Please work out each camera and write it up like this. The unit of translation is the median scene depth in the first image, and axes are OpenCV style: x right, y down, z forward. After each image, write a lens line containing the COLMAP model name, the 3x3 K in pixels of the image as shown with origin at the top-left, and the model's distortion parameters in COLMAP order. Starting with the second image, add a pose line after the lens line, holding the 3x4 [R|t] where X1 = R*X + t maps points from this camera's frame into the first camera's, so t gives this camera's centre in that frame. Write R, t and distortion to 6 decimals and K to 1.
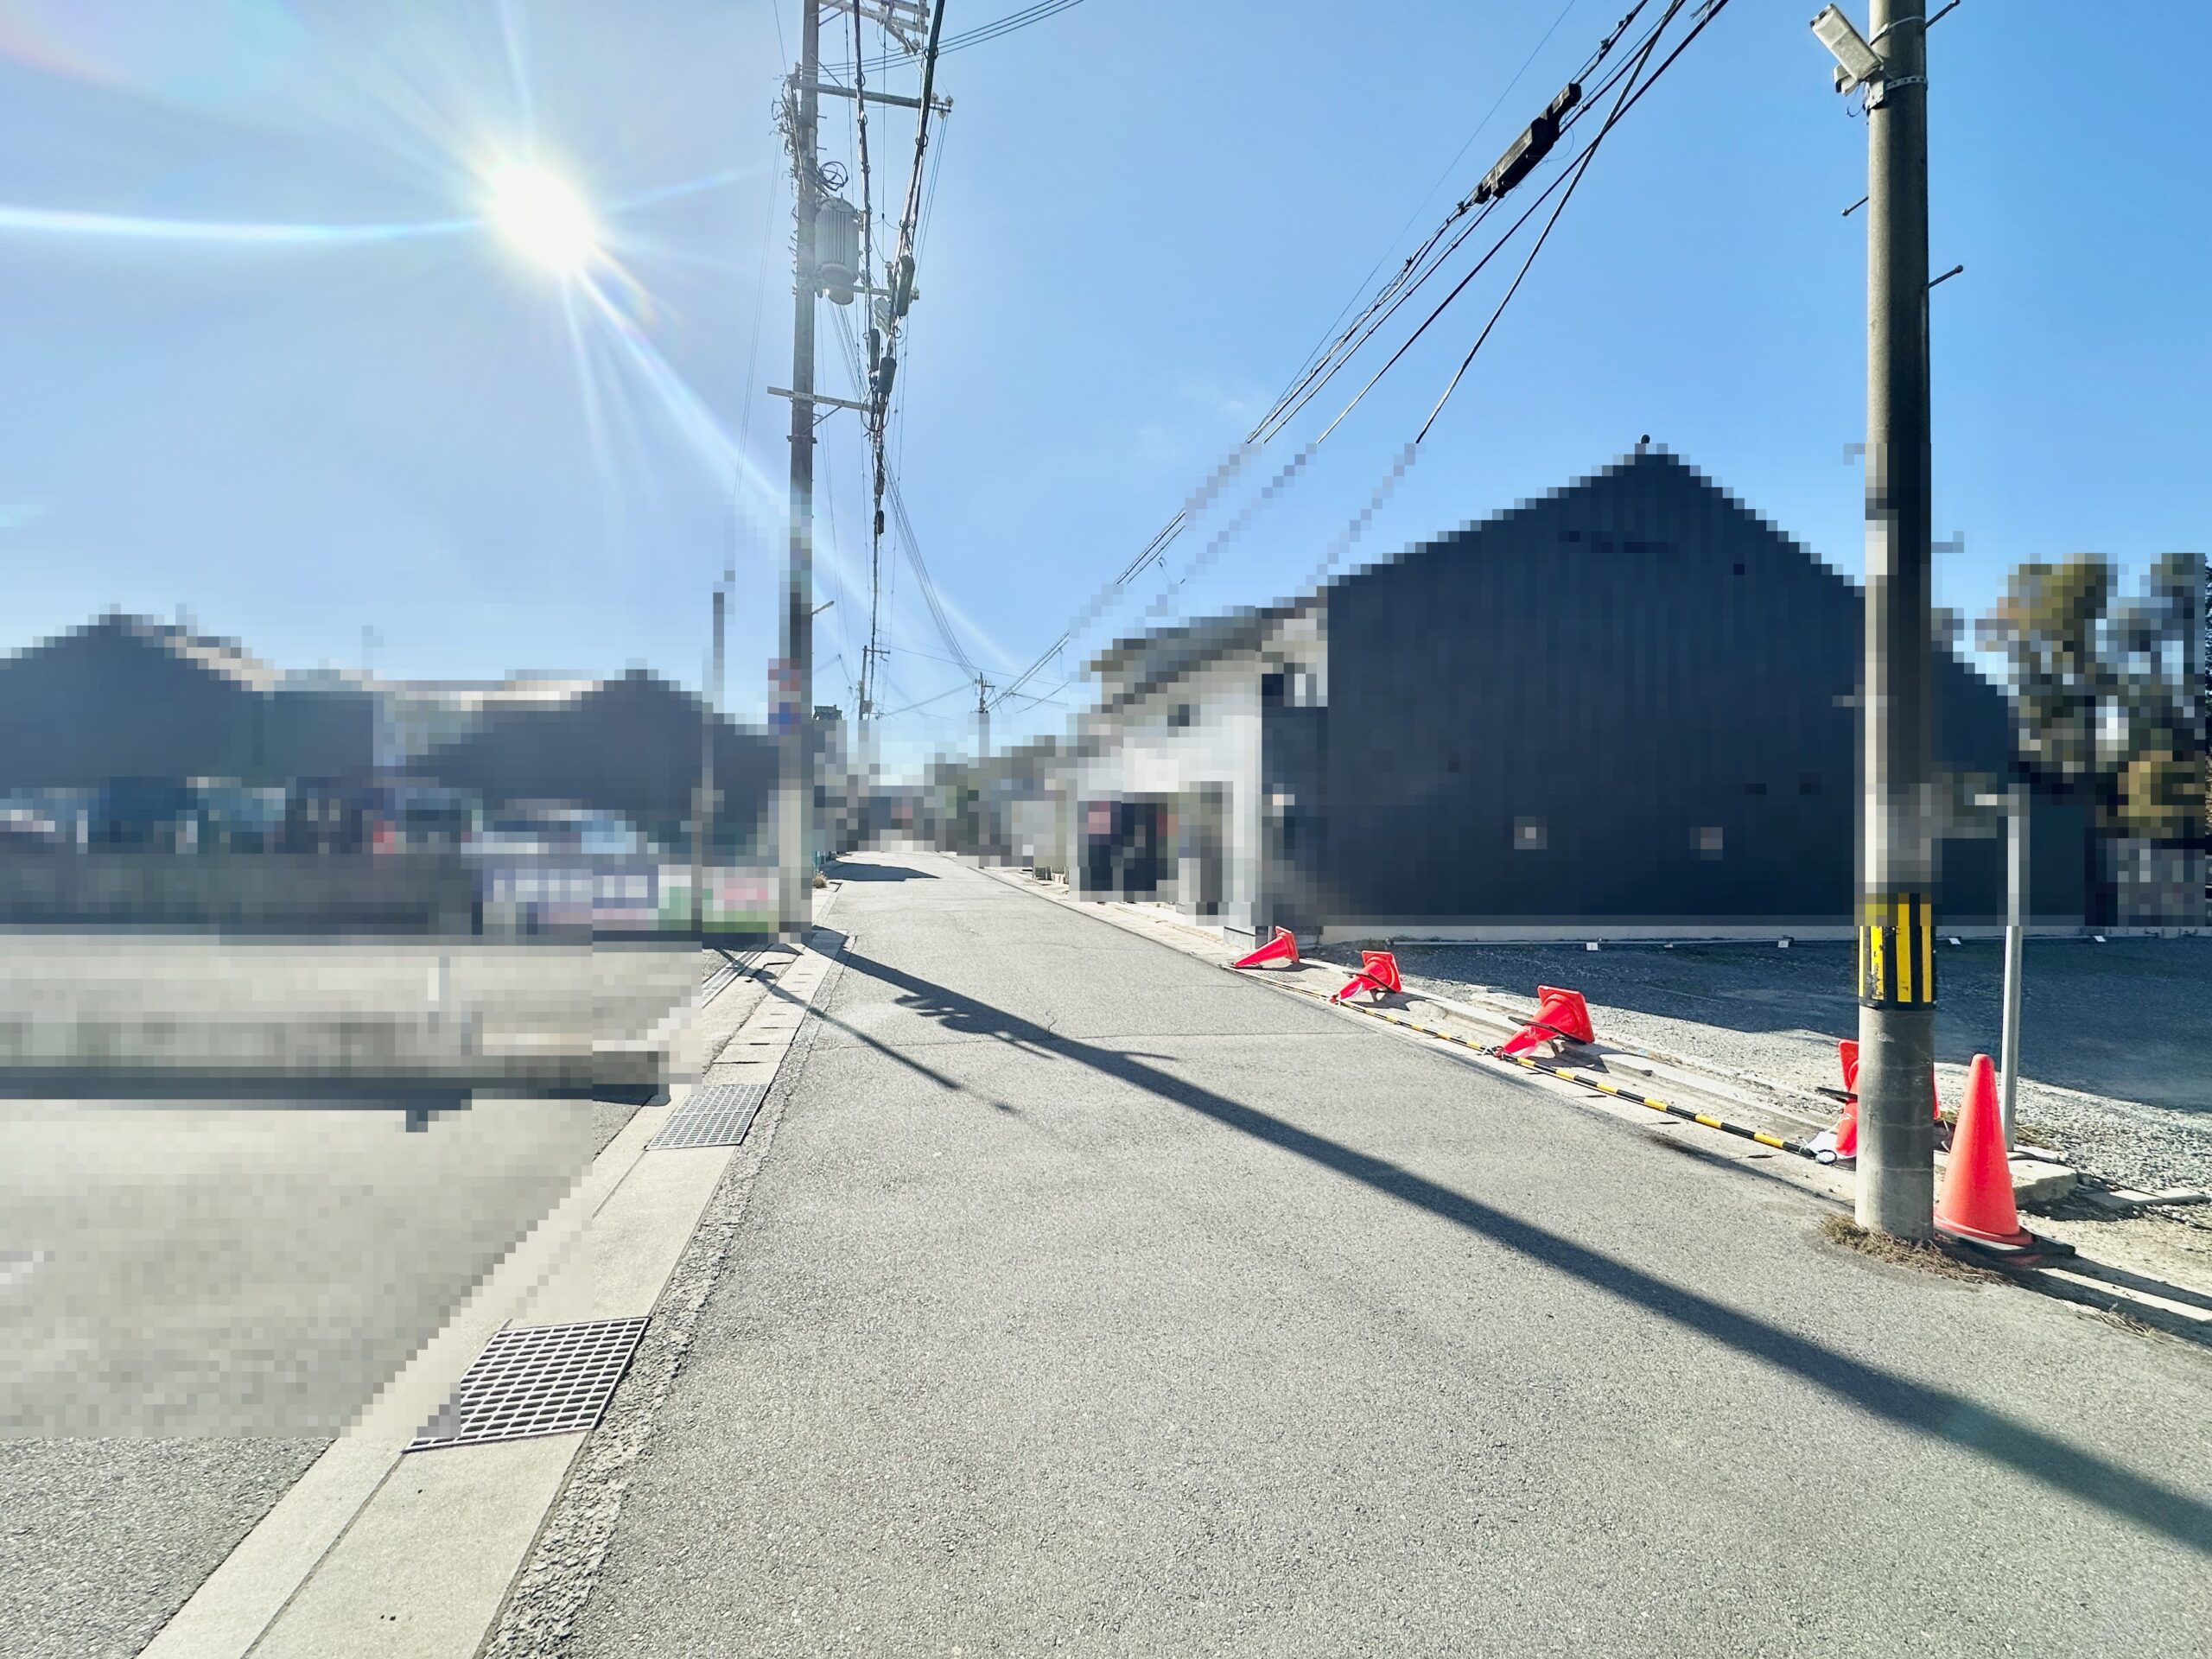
lens RADIAL K [[891.1, 0, 1112.0], [0, 891.1, 822.7], [0, 0, 1]] dist [0.000834, 0.000083]
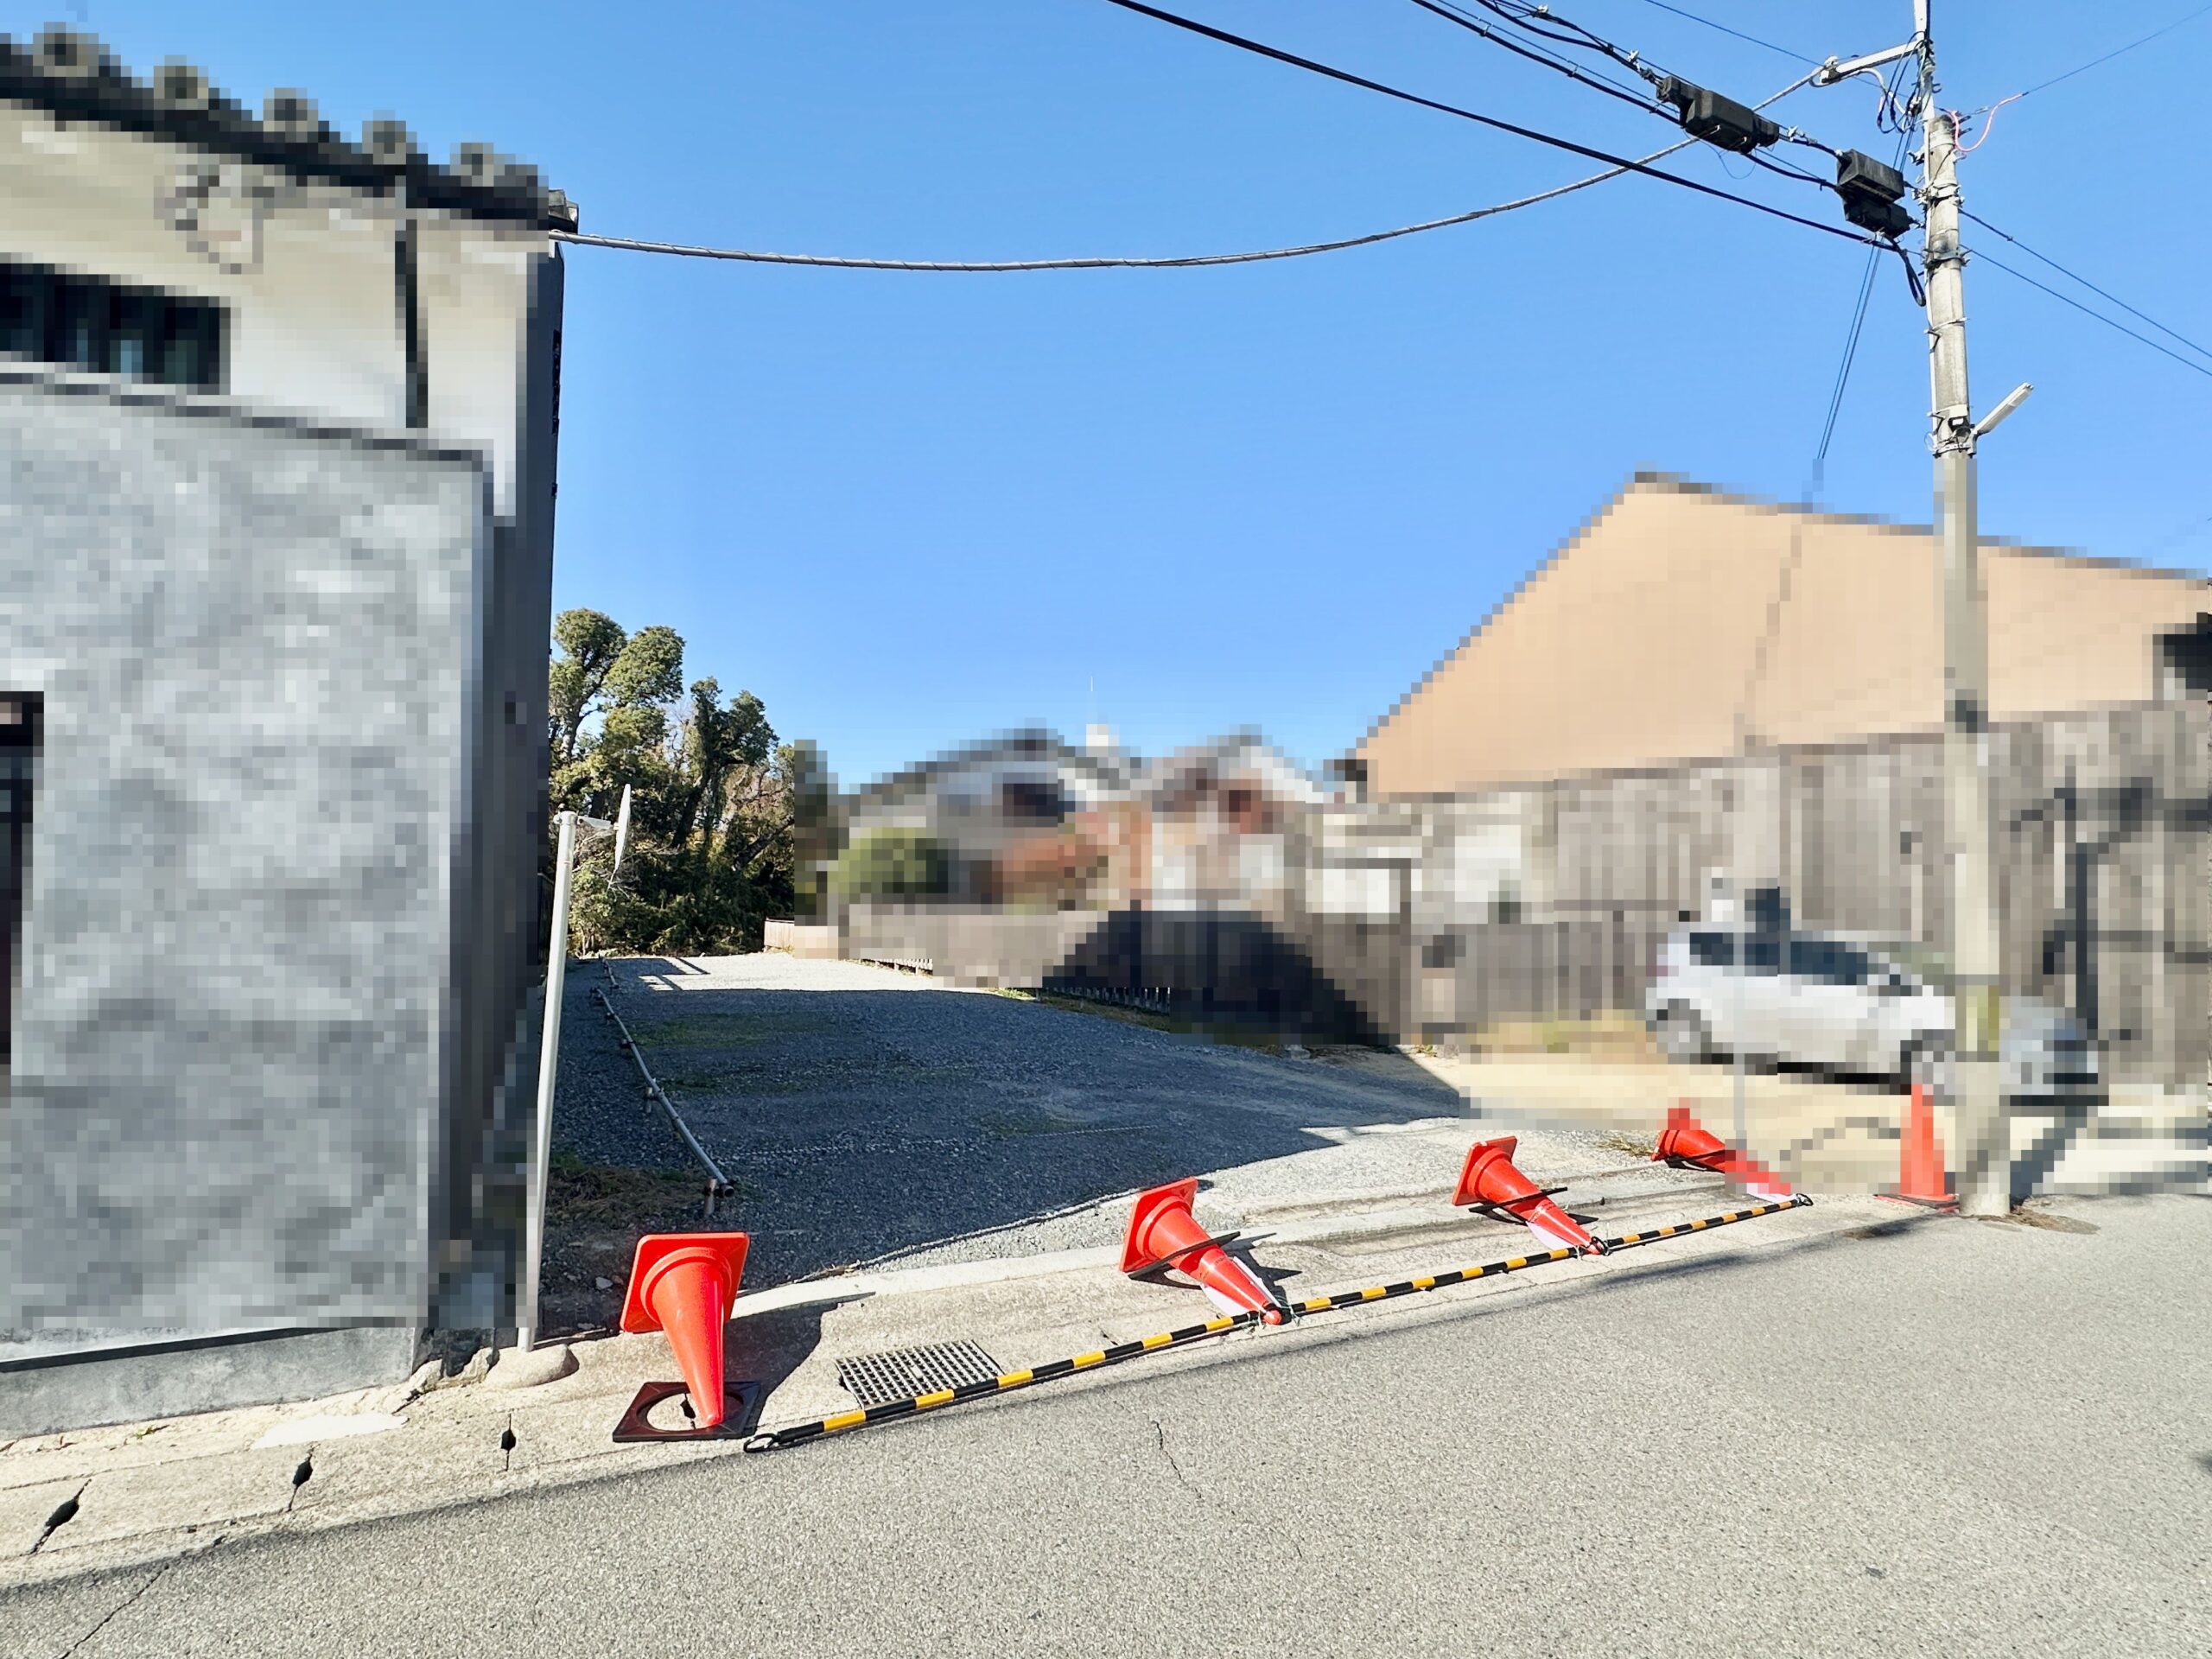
lens RADIAL K [[1123.7, 0, 1105.8], [0, 1123.7, 825.9], [0, 0, 1]] dist [0.000965, 0.000683]
pose [[-0.206558, 0.046828, 0.977313, -0.228706], [-0.038215, 0.997706, -0.055882, -0.007137], [-0.977688, -0.048890, -0.204295, 0.963584]]
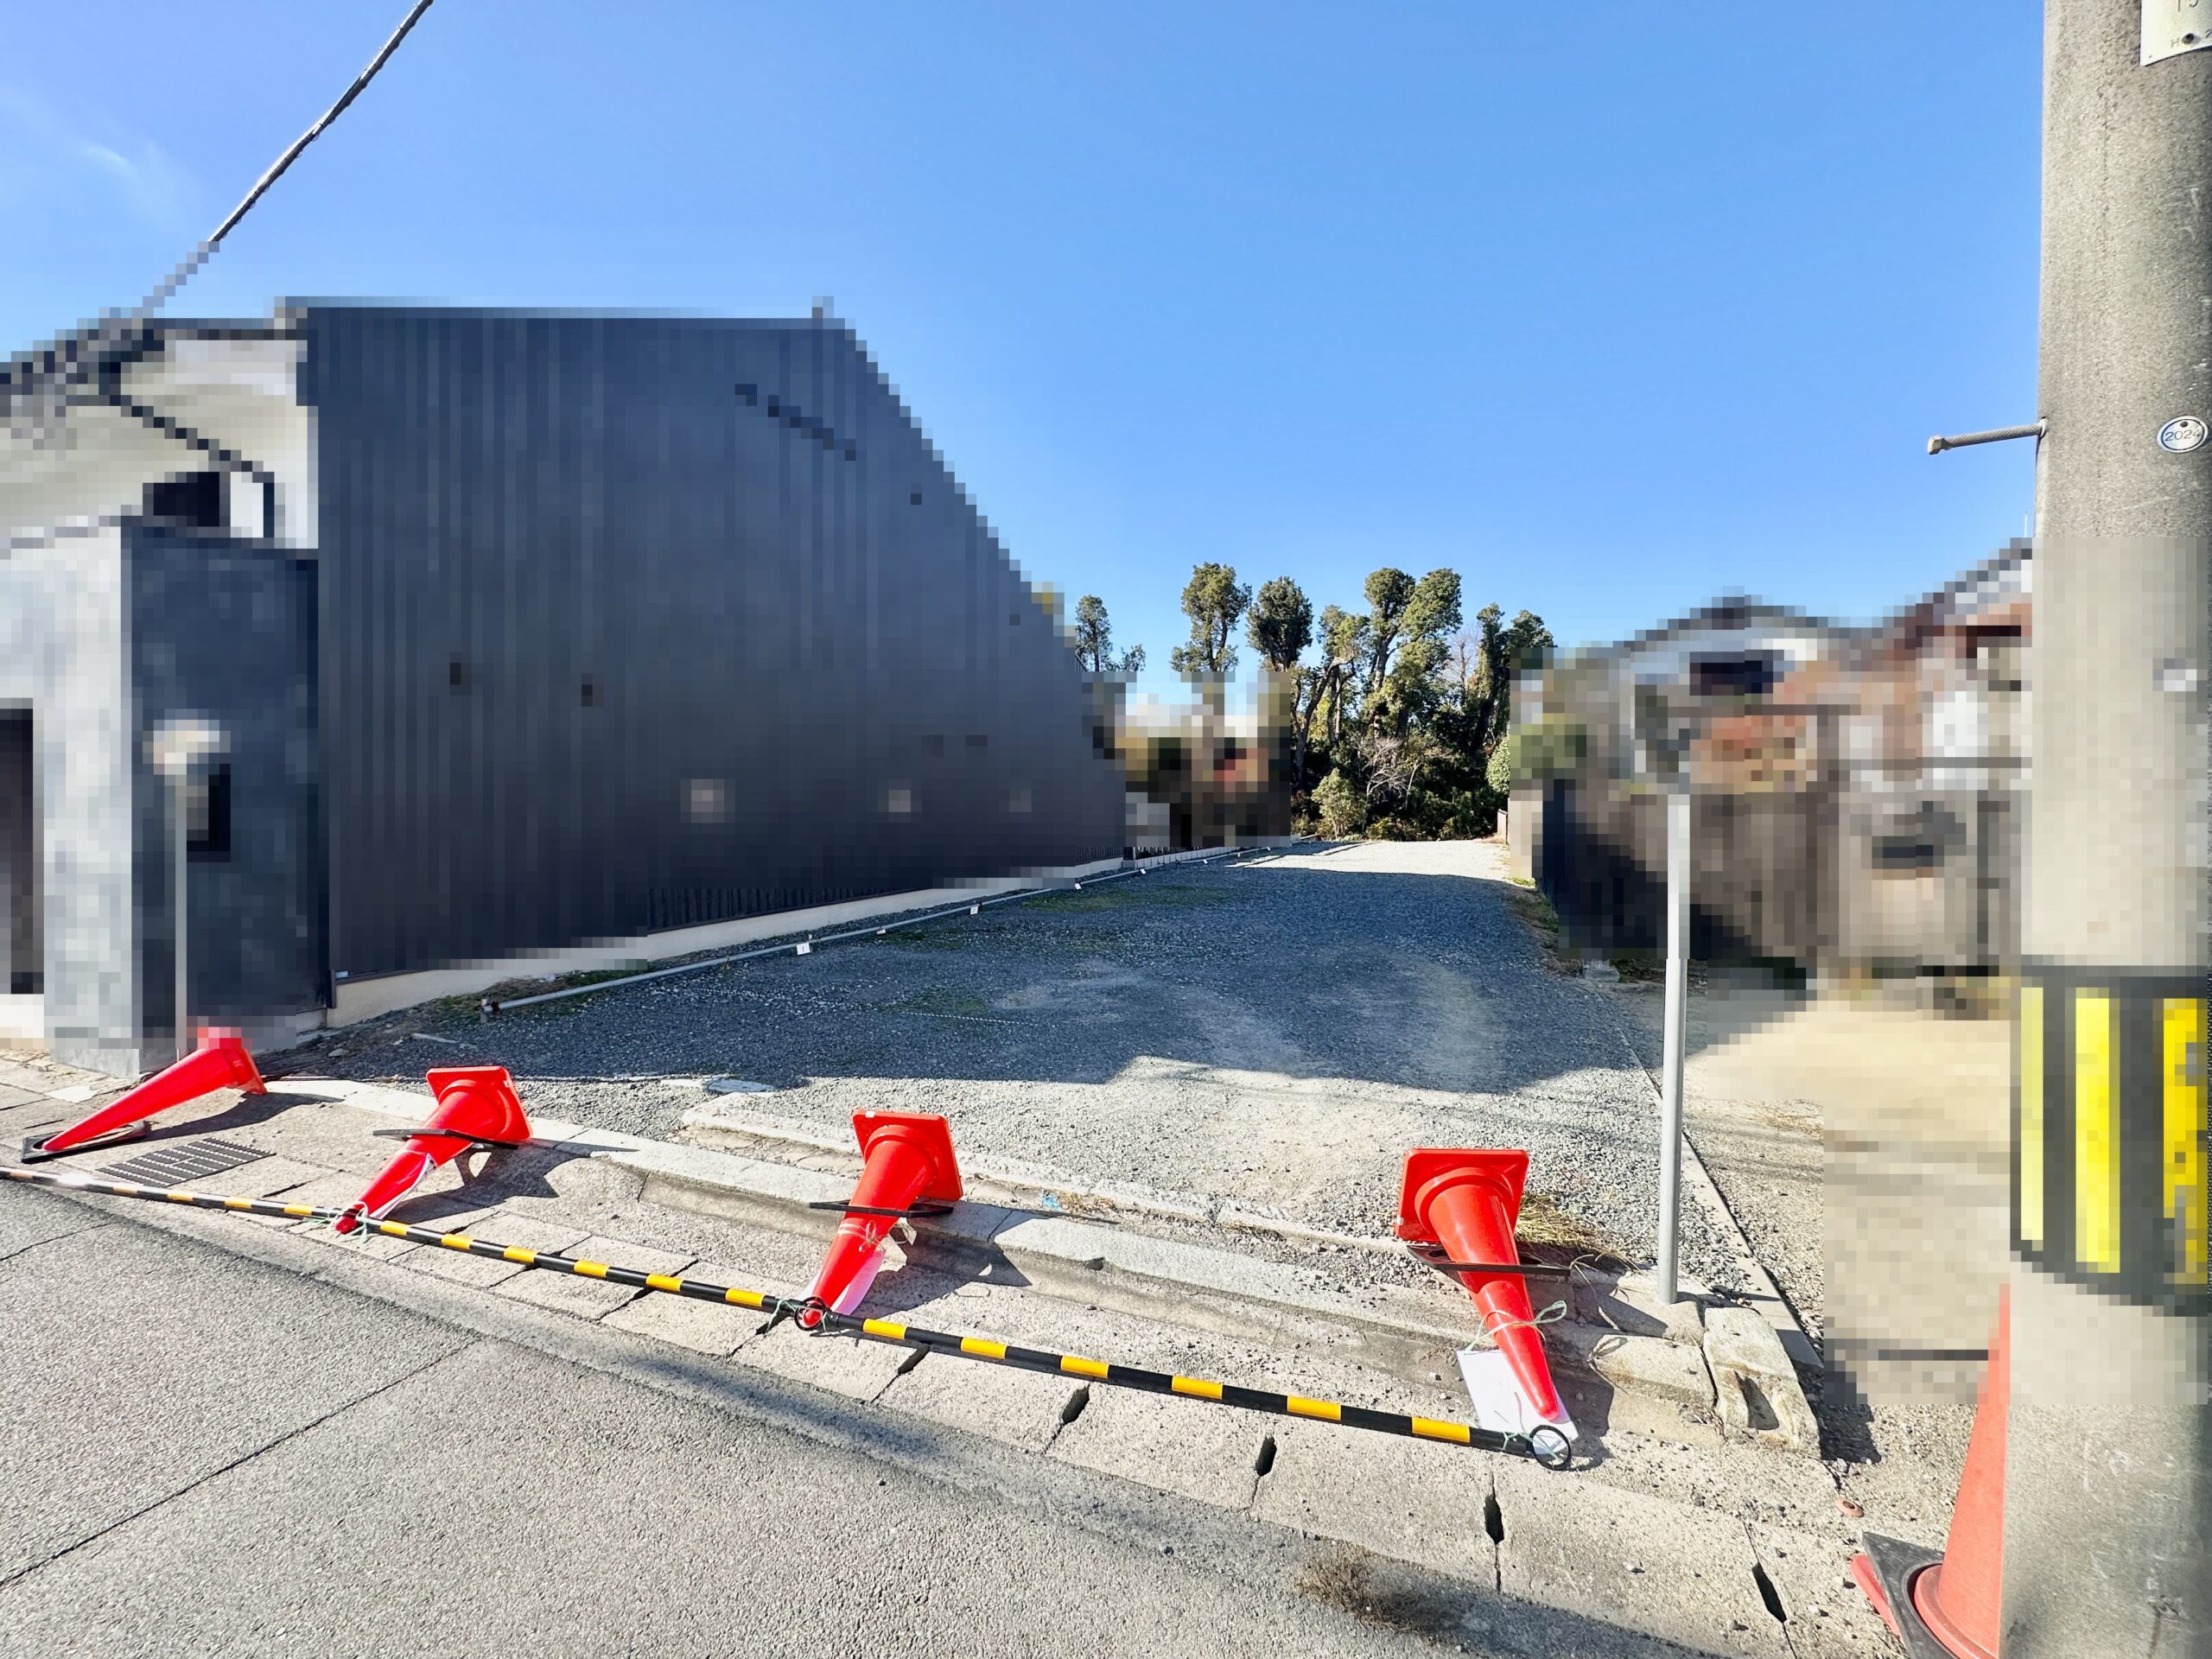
lens RADIAL K [[891.1, 0, 1112.0], [0, 891.1, 822.7], [0, 0, 1]] dist [0.000834, 0.000083]
pose [[0.599495, -0.047281, 0.798981, 0.112224], [0.009977, 0.998618, 0.051609, -0.002650], [-0.800316, -0.022968, 0.599138, 0.380573]]
